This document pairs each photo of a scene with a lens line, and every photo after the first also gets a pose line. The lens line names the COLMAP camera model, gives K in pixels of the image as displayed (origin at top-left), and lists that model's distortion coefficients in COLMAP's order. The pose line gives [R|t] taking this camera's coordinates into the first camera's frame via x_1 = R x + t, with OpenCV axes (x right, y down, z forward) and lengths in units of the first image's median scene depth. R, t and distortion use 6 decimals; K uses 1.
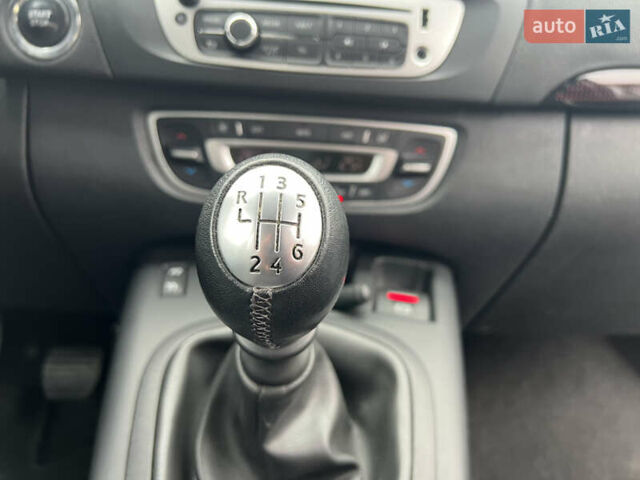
lens RADIAL K [[483.0, 0, 320.0], [0, 483.0, 240.0], [0, 0, 1]] dist [0.039578, -0.001323]
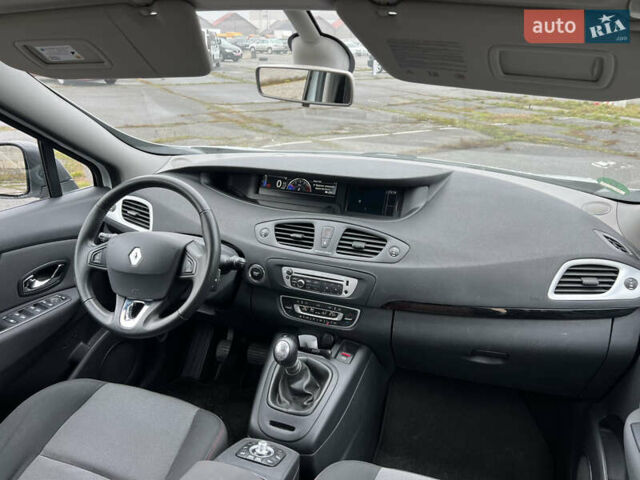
lens RADIAL K [[483.0, 0, 320.0], [0, 483.0, 240.0], [0, 0, 1]] dist [0.039578, -0.001323]
pose [[0.935700, 0.073256, -0.345107, 1.271419], [-0.065003, 0.997255, 0.035443, -0.901353], [0.346756, -0.010731, 0.937894, -2.541508]]
